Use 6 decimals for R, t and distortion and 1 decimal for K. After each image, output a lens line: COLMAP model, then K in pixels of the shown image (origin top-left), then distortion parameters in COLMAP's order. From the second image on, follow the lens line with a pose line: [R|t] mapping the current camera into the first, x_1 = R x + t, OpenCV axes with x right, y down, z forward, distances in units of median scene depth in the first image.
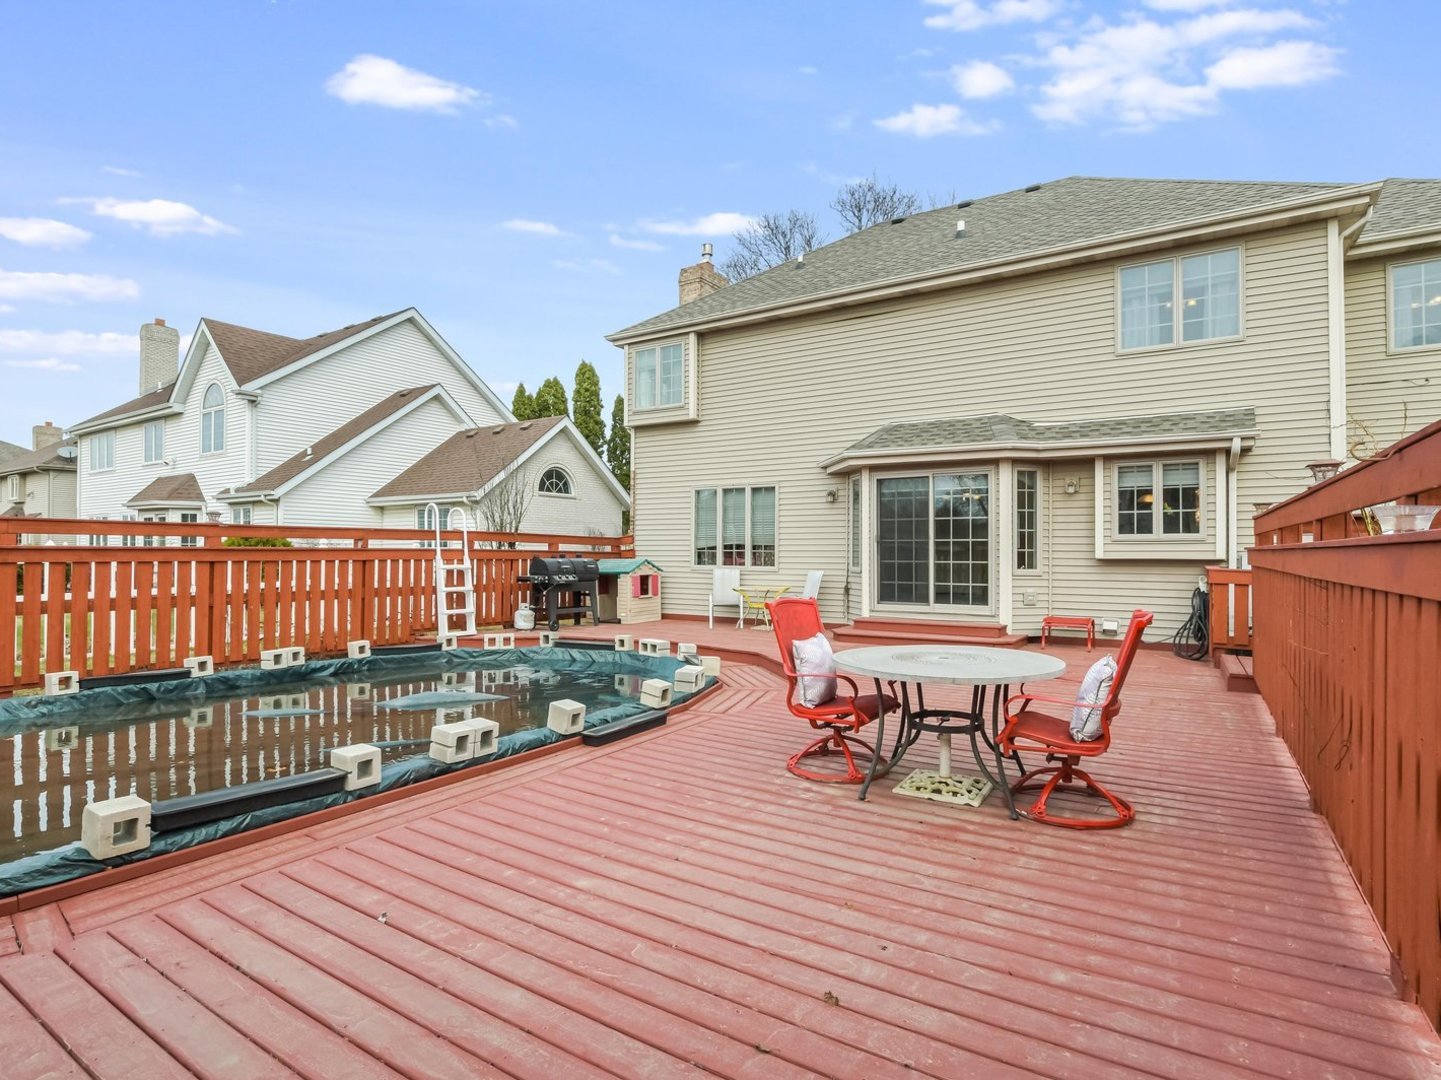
lens RADIAL K [[751.3, 0, 716.6], [0, 751.3, 548.8], [0, 0, 1]] dist [-0.018914, -0.000703]
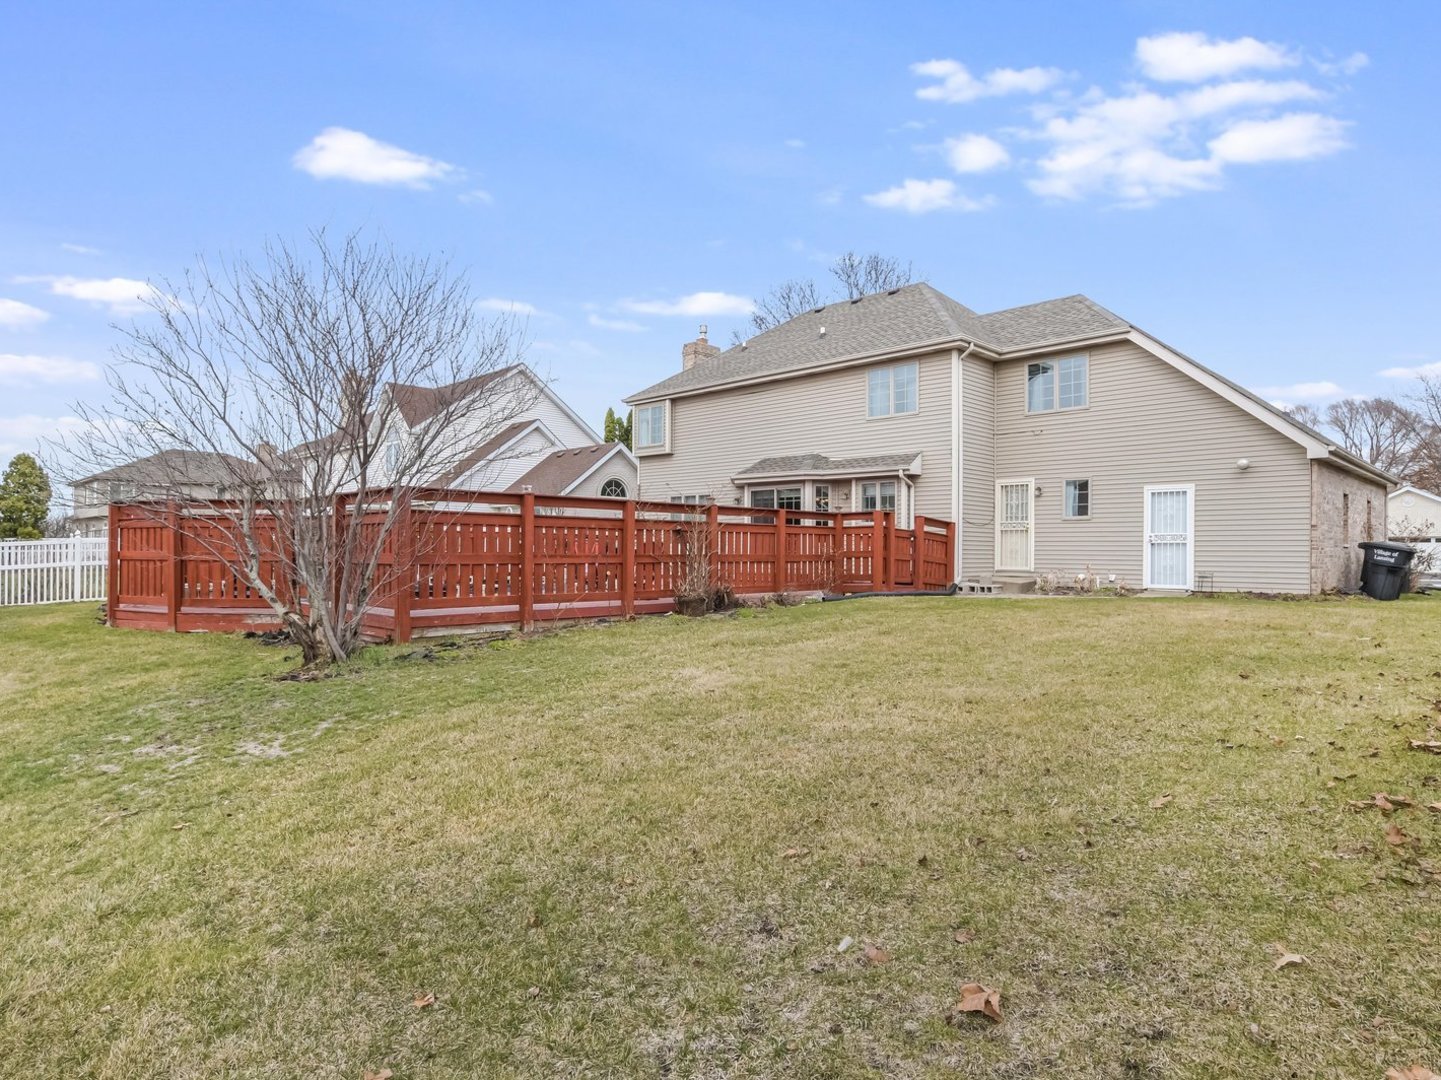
lens RADIAL K [[825.2, 0, 720.5], [0, 825.2, 540.0], [0, 0, 1]] dist [-0.026509, -0.001021]
pose [[0.980431, -0.000744, -0.196862, 0.458247], [-0.000669, 0.999974, -0.007112, 0.028280], [0.196862, 0.007104, 0.980405, -0.762863]]
